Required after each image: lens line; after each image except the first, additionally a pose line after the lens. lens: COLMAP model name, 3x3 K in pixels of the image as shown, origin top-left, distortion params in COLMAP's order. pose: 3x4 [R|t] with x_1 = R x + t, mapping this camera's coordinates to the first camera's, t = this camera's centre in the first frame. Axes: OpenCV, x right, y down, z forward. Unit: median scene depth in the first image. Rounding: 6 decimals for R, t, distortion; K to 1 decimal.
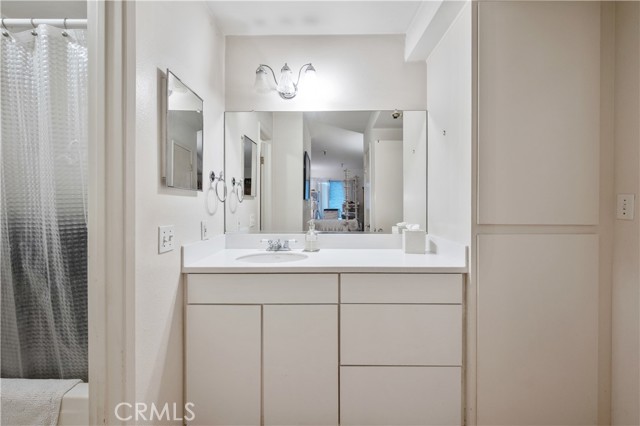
lens RADIAL K [[274.7, 0, 320.2], [0, 274.7, 206.4], [0, 0, 1]] dist [-0.000209, 0.000011]
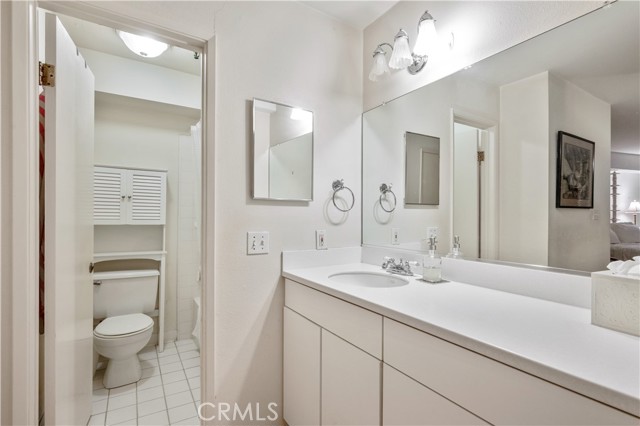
lens RADIAL K [[305.0, 0, 321.9], [0, 305.0, 217.0], [0, 0, 1]] dist [-0.000135, 0.000140]
pose [[0.551599, 0.003617, -0.834101, 0.591895], [-0.009121, 0.999957, -0.001696, 0.006583], [0.834059, 0.008544, 0.551609, 0.455760]]
